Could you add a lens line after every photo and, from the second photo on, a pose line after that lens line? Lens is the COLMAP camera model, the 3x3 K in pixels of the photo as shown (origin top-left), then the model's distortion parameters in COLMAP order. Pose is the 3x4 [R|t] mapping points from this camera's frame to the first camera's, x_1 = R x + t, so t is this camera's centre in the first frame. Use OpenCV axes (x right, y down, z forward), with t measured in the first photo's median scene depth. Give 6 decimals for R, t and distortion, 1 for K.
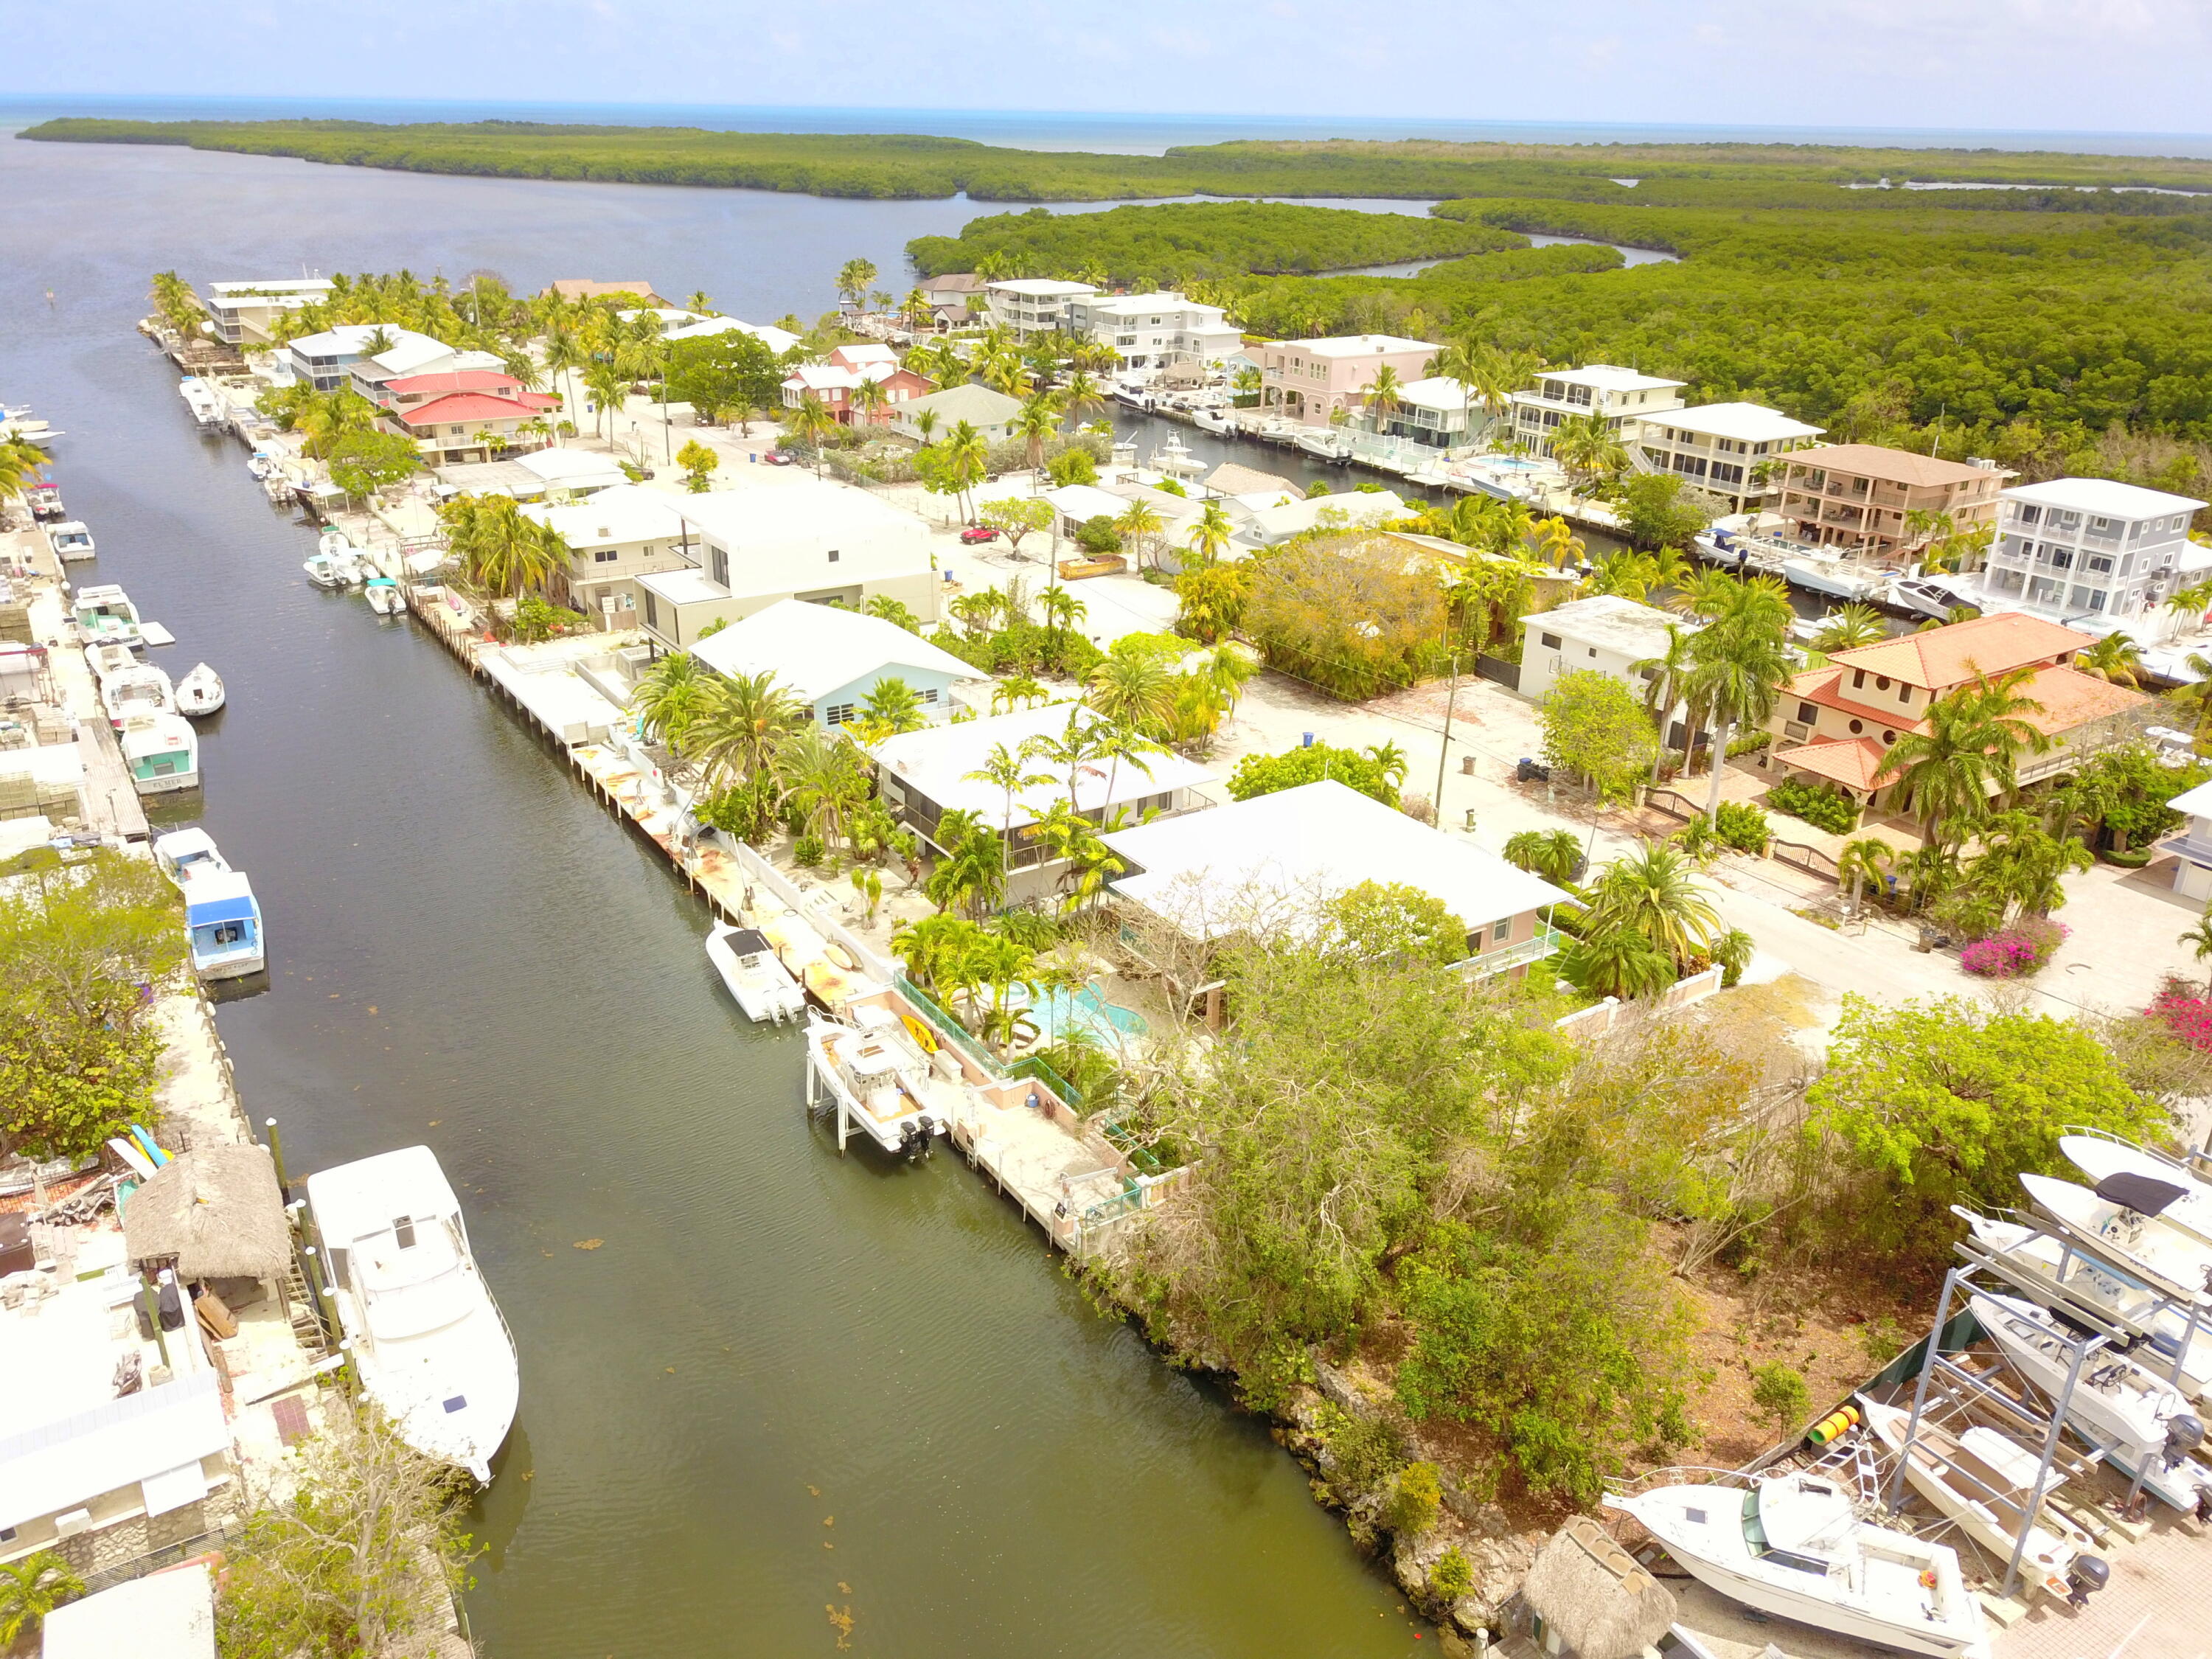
lens RADIAL K [[1681.7, 0, 1101.8], [0, 1681.7, 839.9], [0, 0, 1]] dist [-0.001457, -0.002373]
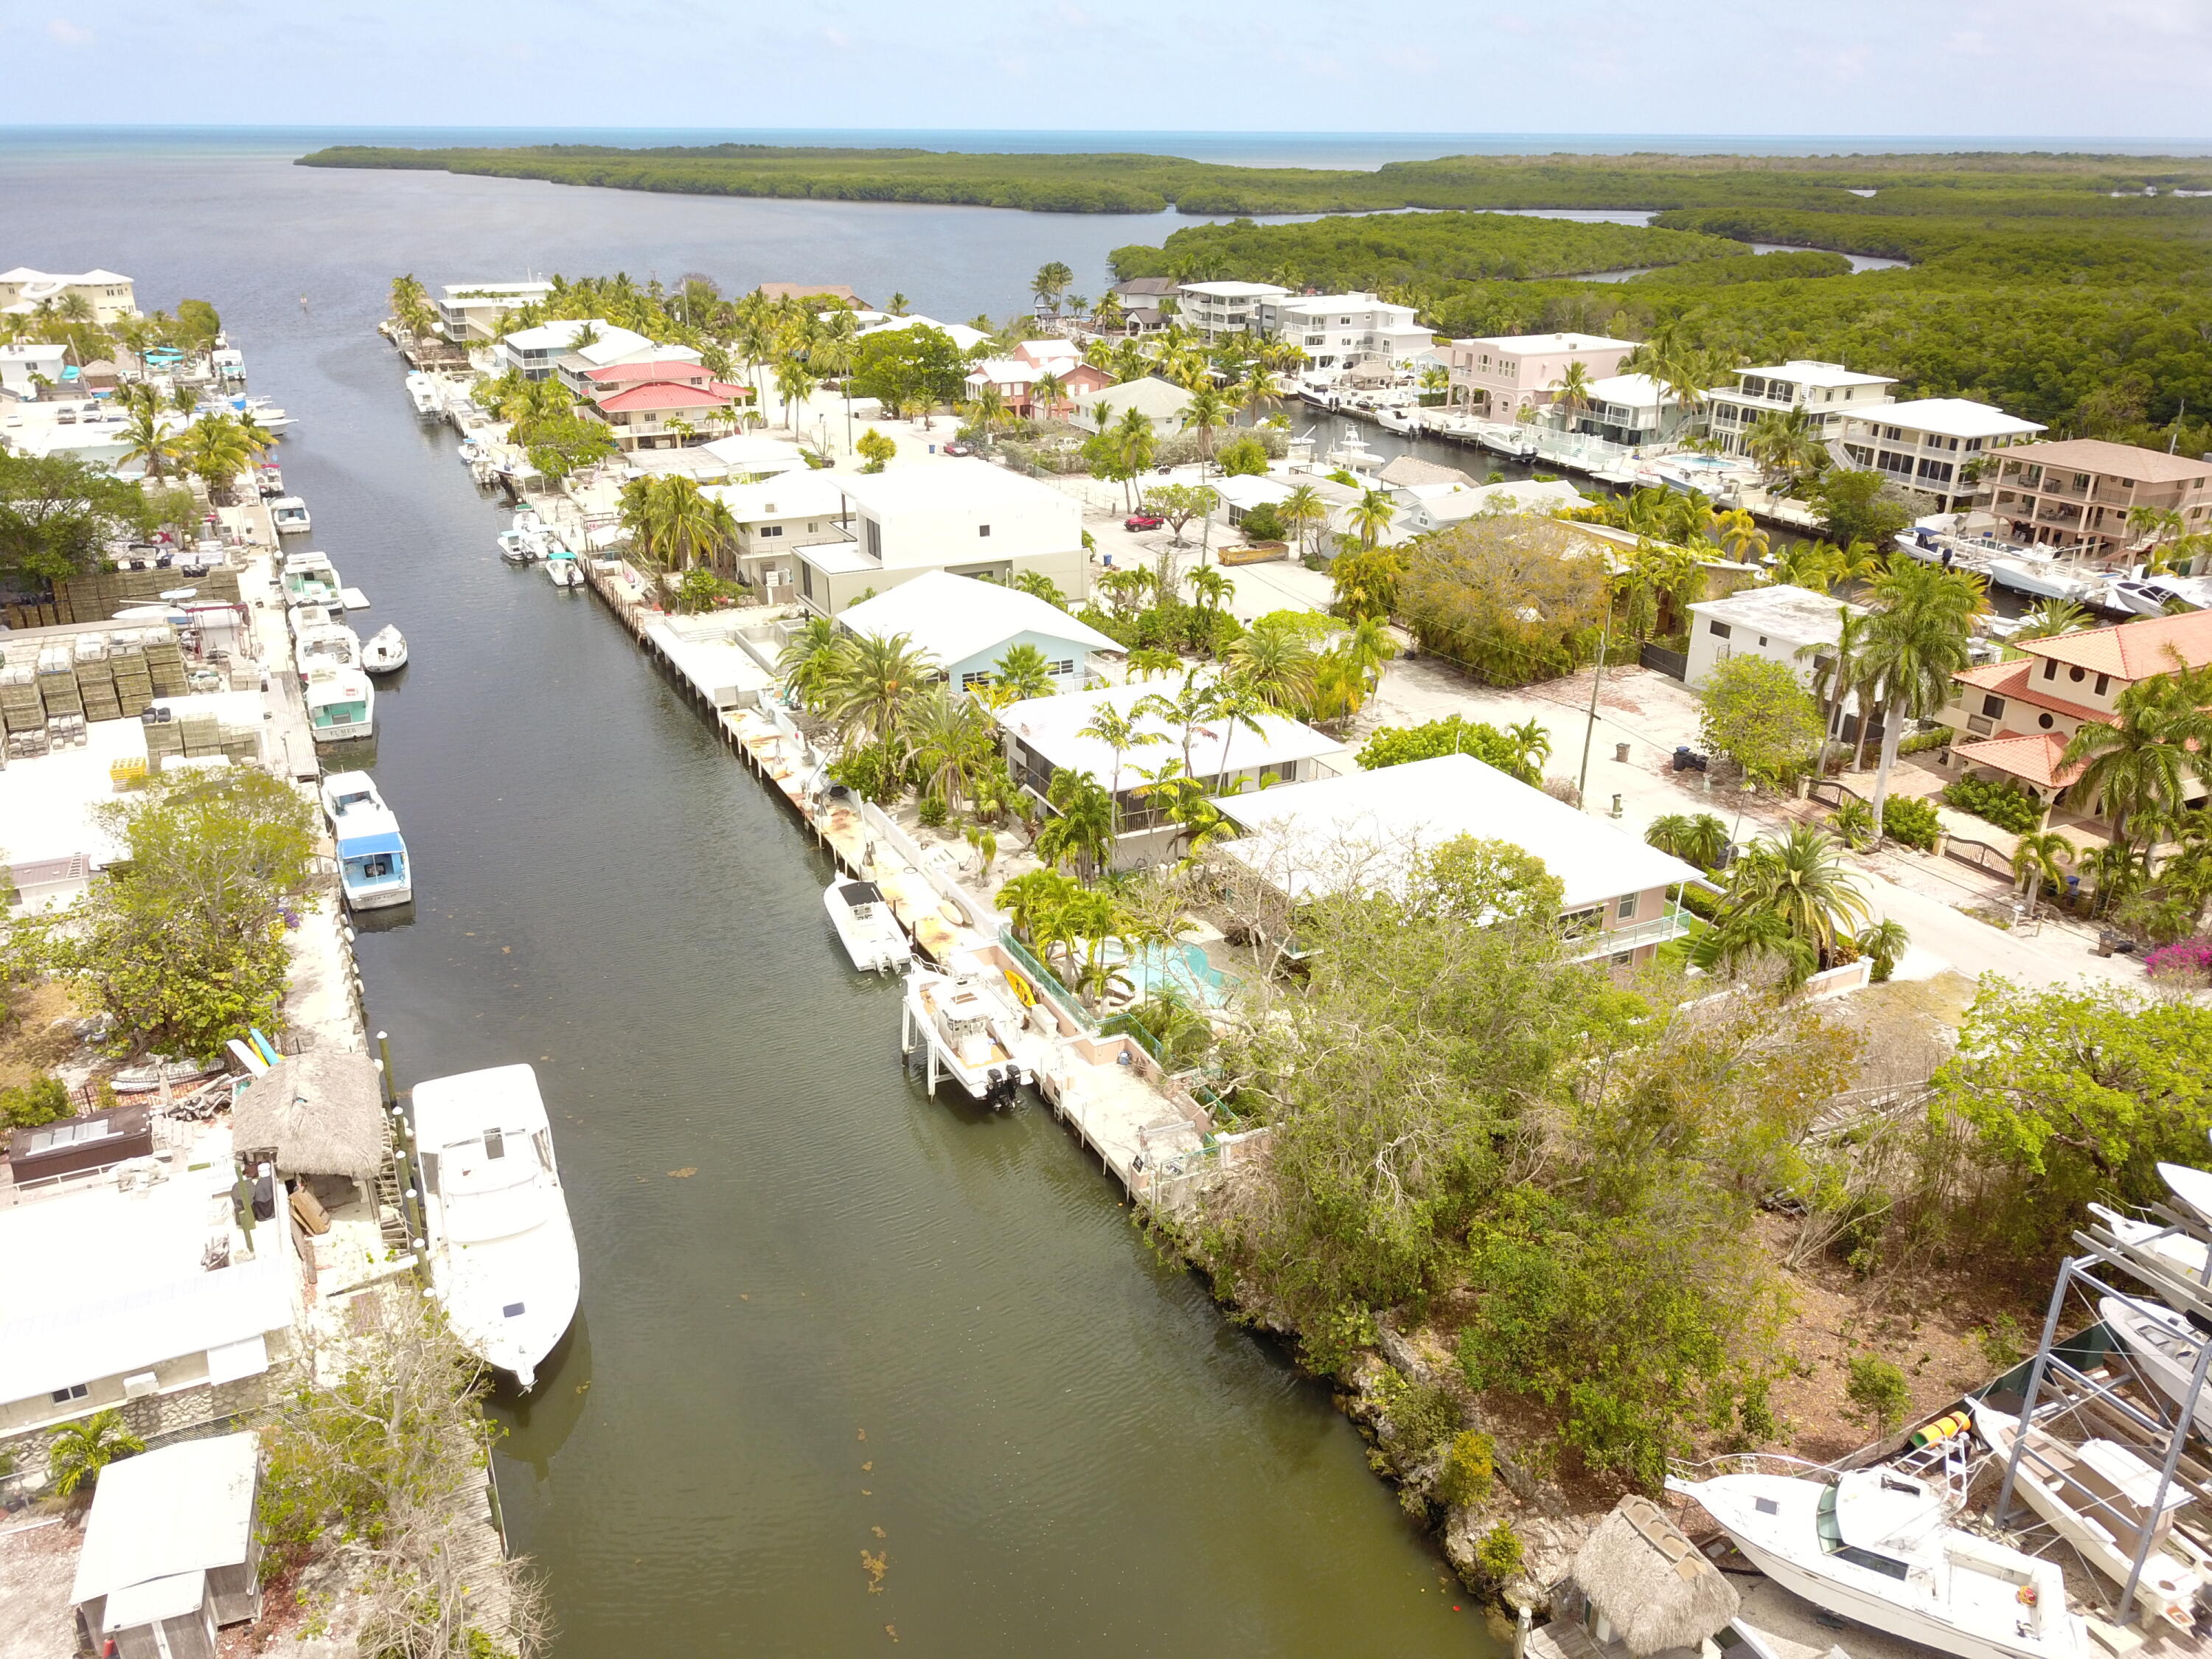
lens RADIAL K [[1679.3, 0, 1103.0], [0, 1679.3, 841.2], [0, 0, 1]] dist [-0.000387, -0.001037]
pose [[0.992783, 0.035997, -0.114395, 0.030334], [-0.037077, 0.999286, -0.007331, 0.020404], [0.114049, 0.011519, 0.993408, 0.012297]]
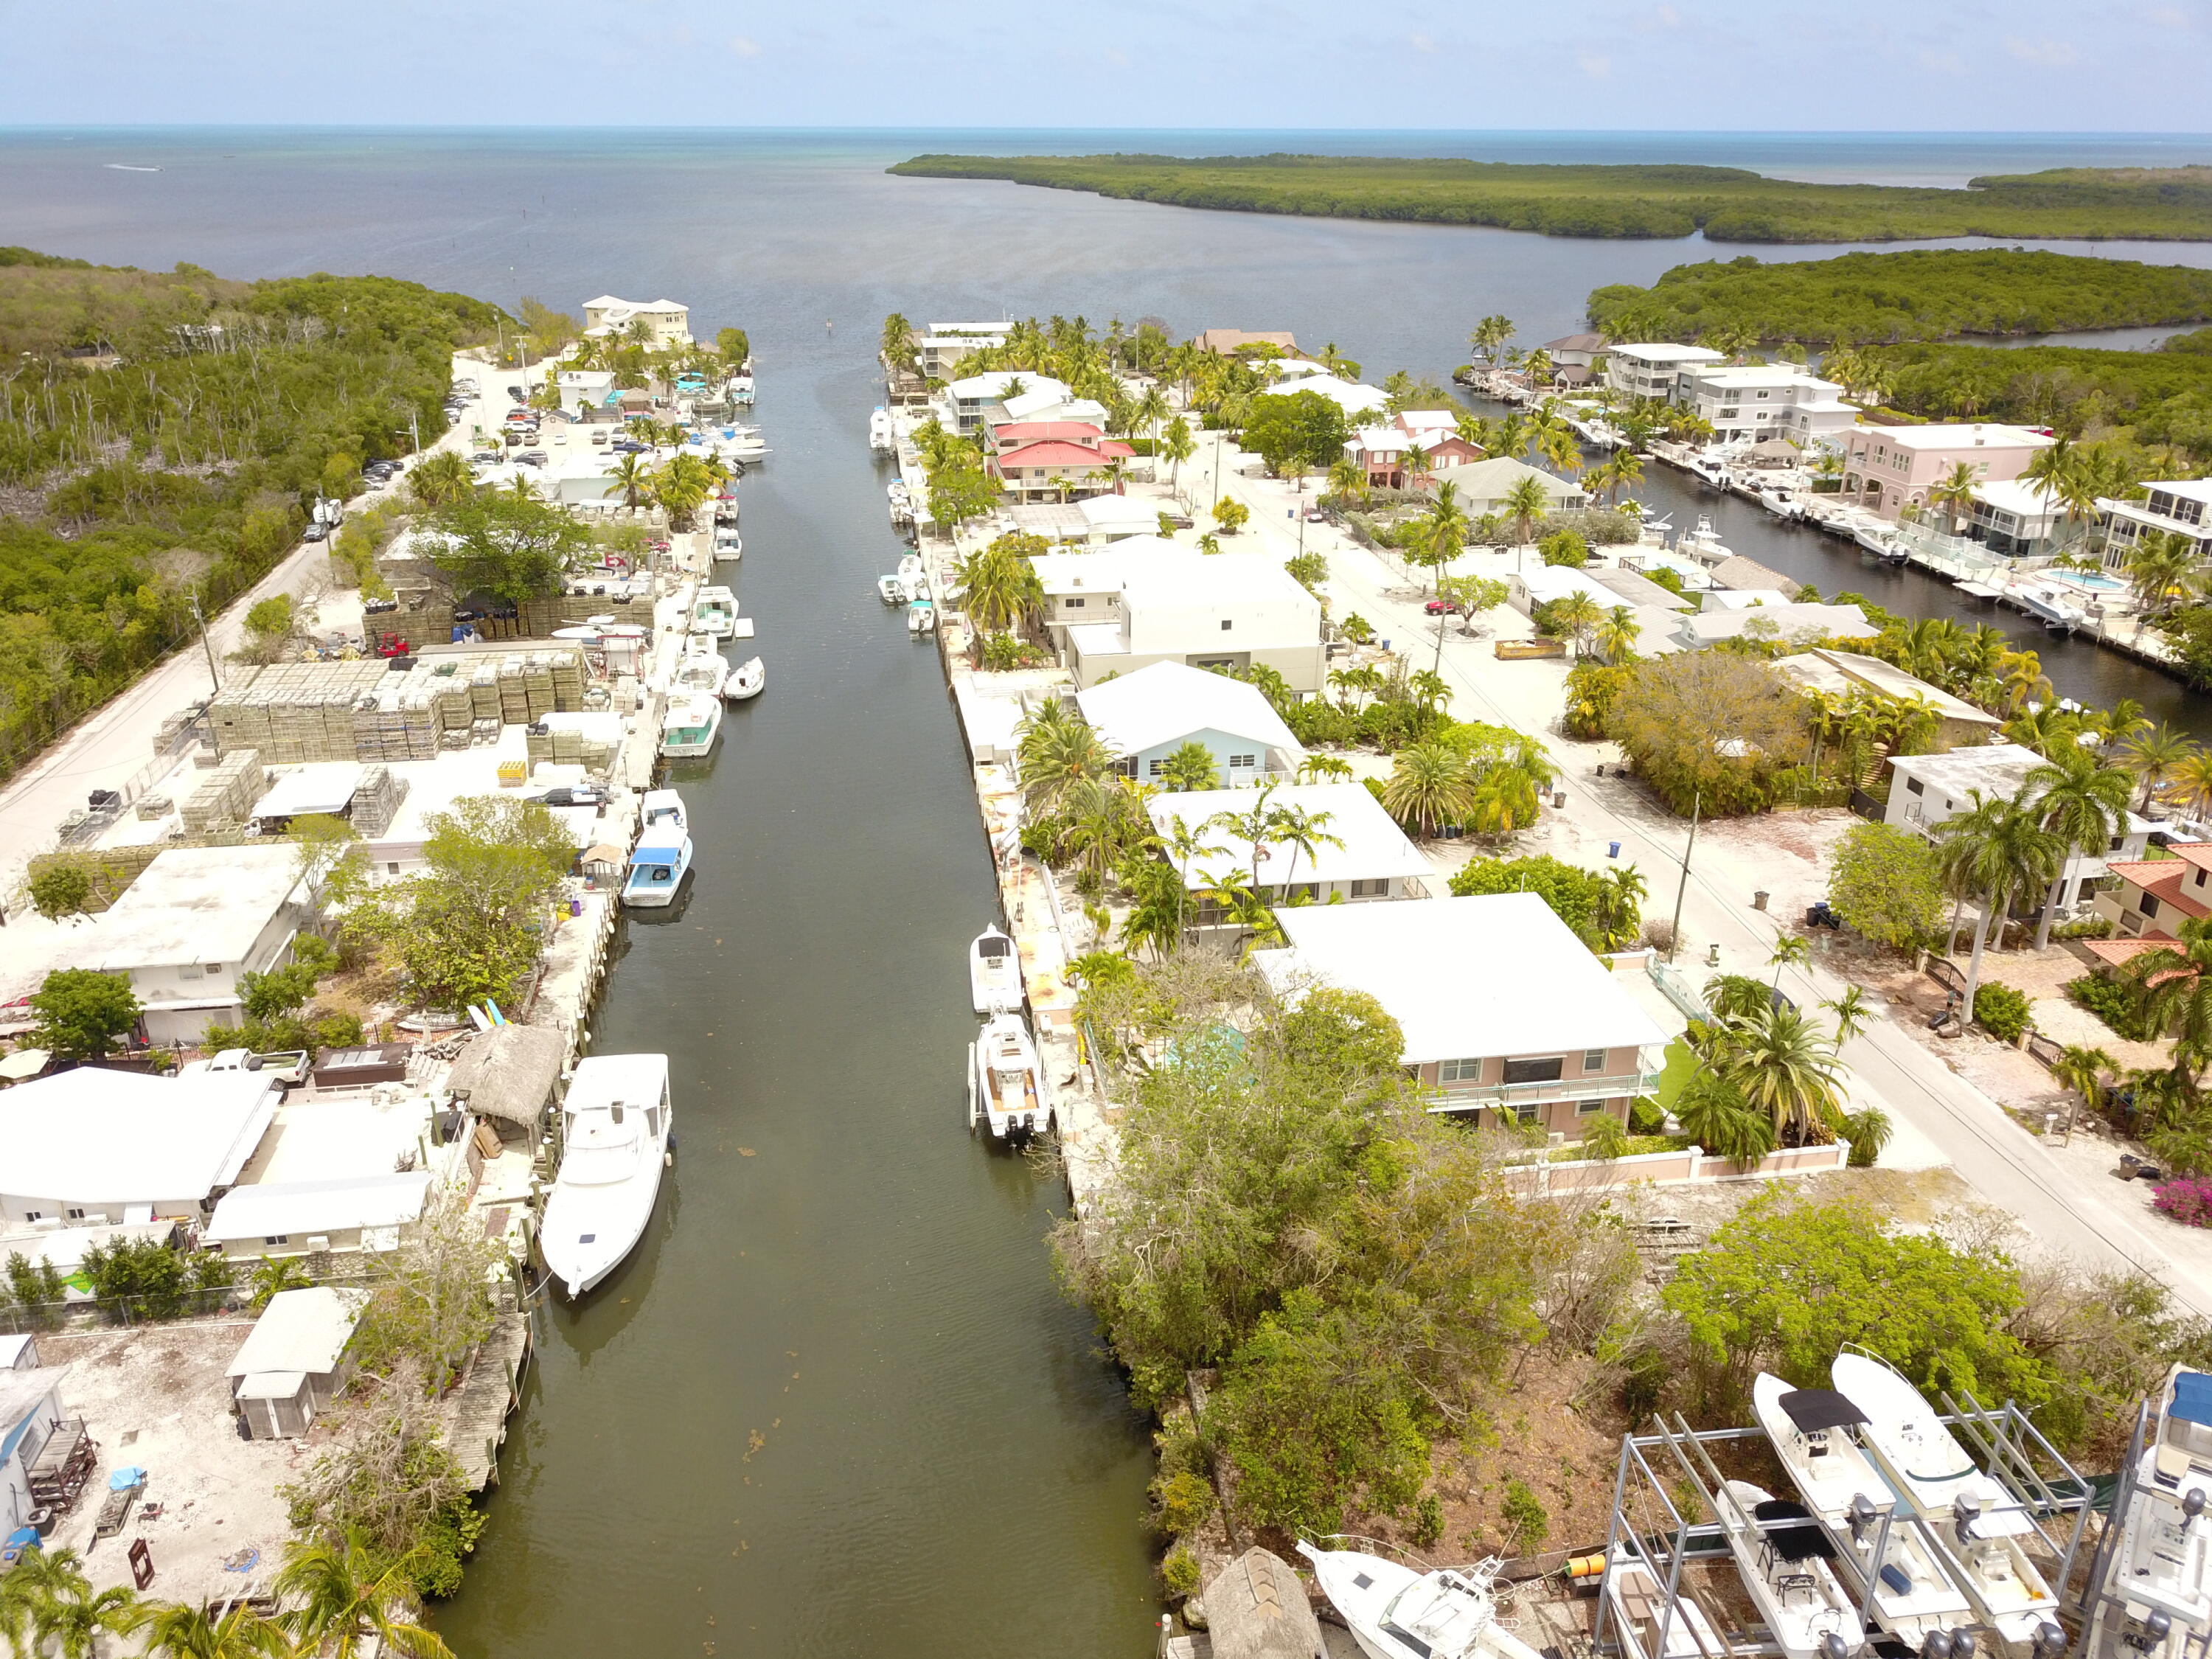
lens RADIAL K [[1680.7, 0, 1106.0], [0, 1680.7, 829.5], [0, 0, 1]] dist [0.002206, -0.003031]
pose [[0.910470, 0.145830, -0.387011, 0.206090], [-0.152849, 0.988167, 0.012765, -0.033223], [0.384293, 0.047532, 0.921987, -0.053136]]
